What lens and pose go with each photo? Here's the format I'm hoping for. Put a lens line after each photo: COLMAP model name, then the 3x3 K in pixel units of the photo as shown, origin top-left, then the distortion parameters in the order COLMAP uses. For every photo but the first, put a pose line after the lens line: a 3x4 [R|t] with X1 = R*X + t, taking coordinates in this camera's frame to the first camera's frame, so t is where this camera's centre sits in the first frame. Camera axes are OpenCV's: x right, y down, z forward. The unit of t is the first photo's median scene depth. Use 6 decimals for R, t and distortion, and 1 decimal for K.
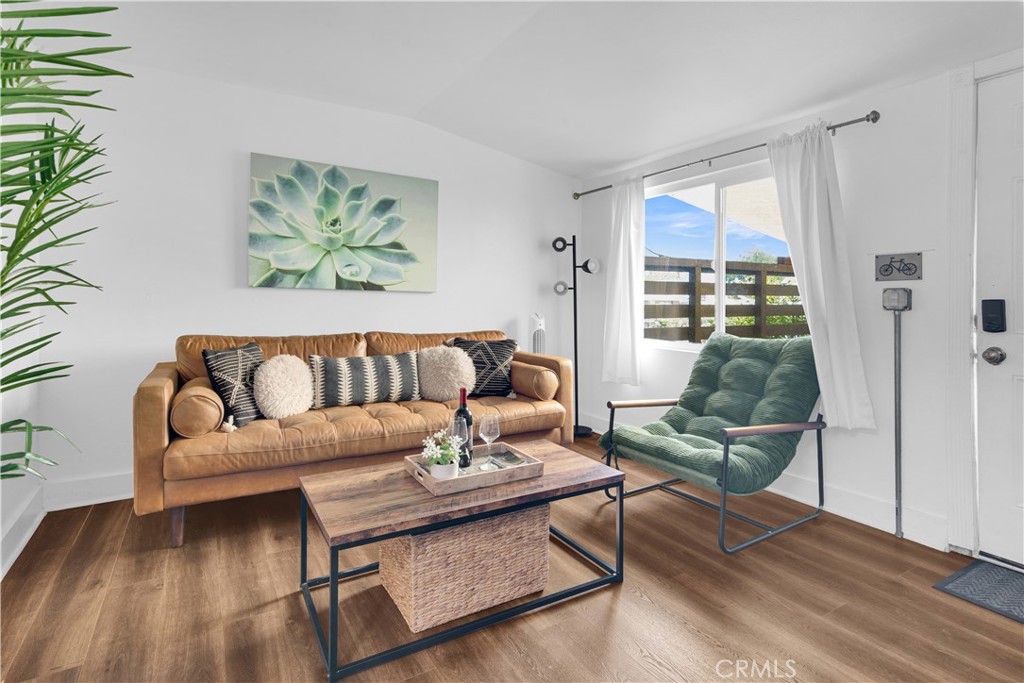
lens RADIAL K [[514.6, 0, 511.2], [0, 514.6, 338.2], [0, 0, 1]] dist [0.002202, 0.001355]
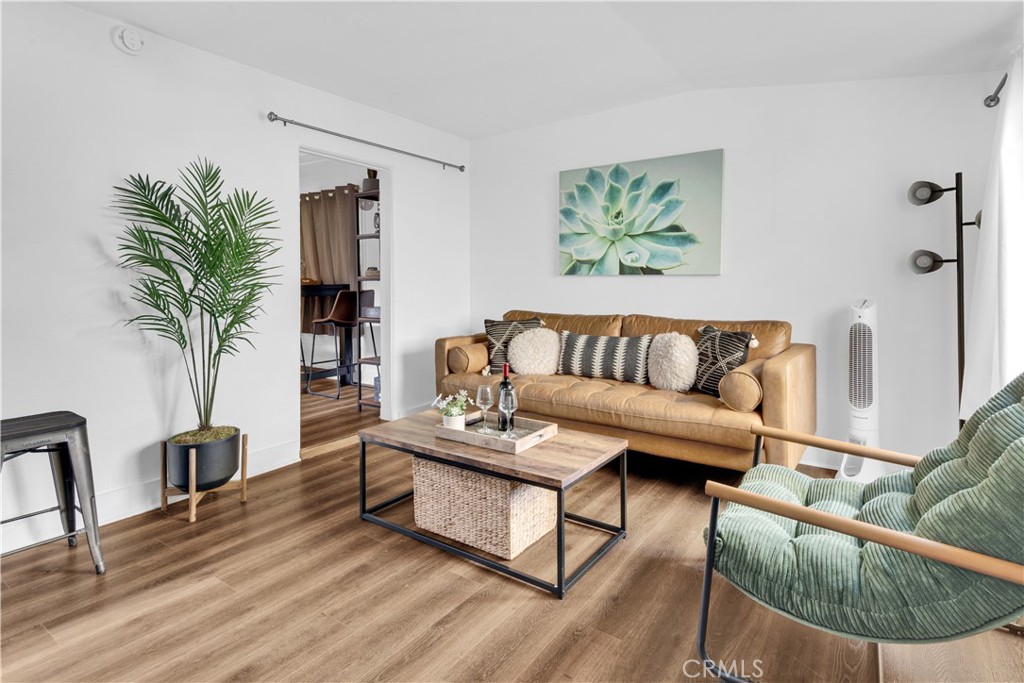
lens RADIAL K [[514.6, 0, 508.1], [0, 514.6, 333.5], [0, 0, 1]] dist [0.002202, 0.001355]
pose [[0.397697, 0.078289, -0.914171, 0.642836], [-0.053238, 0.996643, 0.062191, -0.027319], [0.915971, 0.023935, 0.400530, 0.364118]]
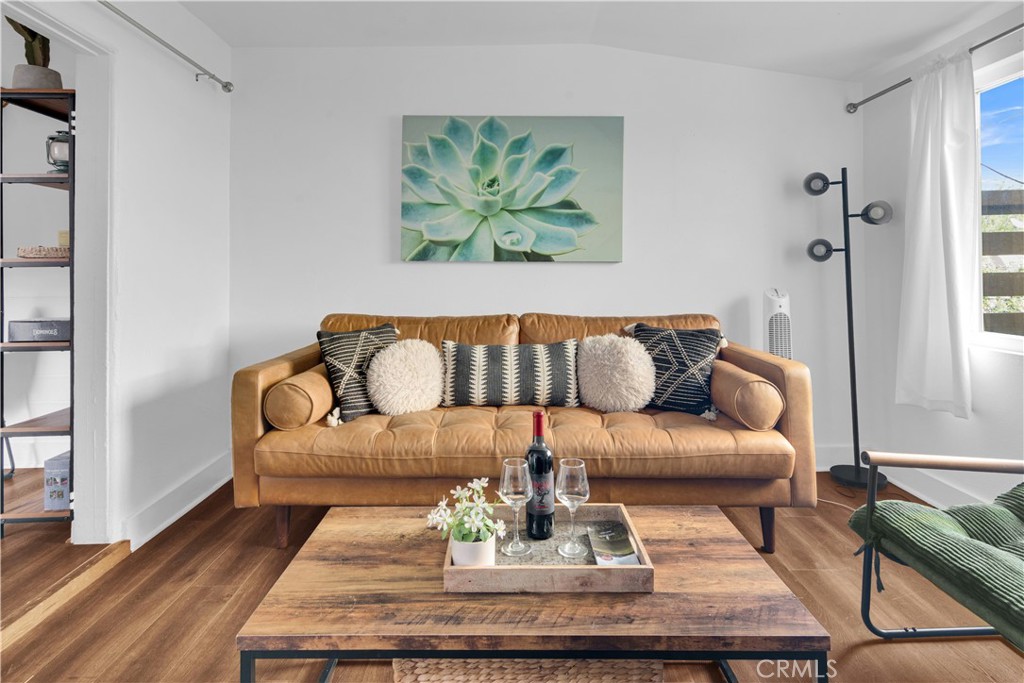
lens RADIAL K [[548.6, 0, 504.7], [0, 548.6, 285.6], [0, 0, 1]] dist [0.002482, 0.001127]
pose [[0.857246, -0.004458, -0.514888, 0.147413], [-0.020917, 0.998836, -0.043473, -0.018601], [0.514482, 0.048037, 0.856155, 0.263839]]
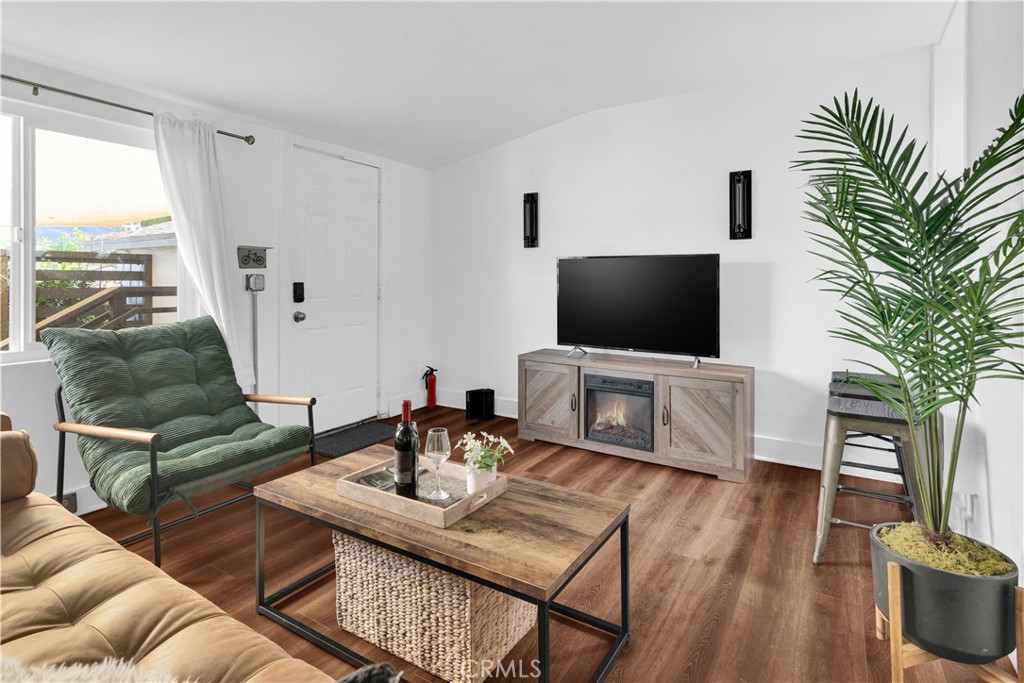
lens RADIAL K [[514.6, 0, 508.2], [0, 514.6, 307.3], [0, 0, 1]] dist [0.002202, 0.001355]
pose [[-0.446927, -0.050905, 0.893121, -0.574302], [0.066427, 0.993735, 0.089881, -0.069792], [-0.892101, 0.099498, -0.440745, 0.803459]]
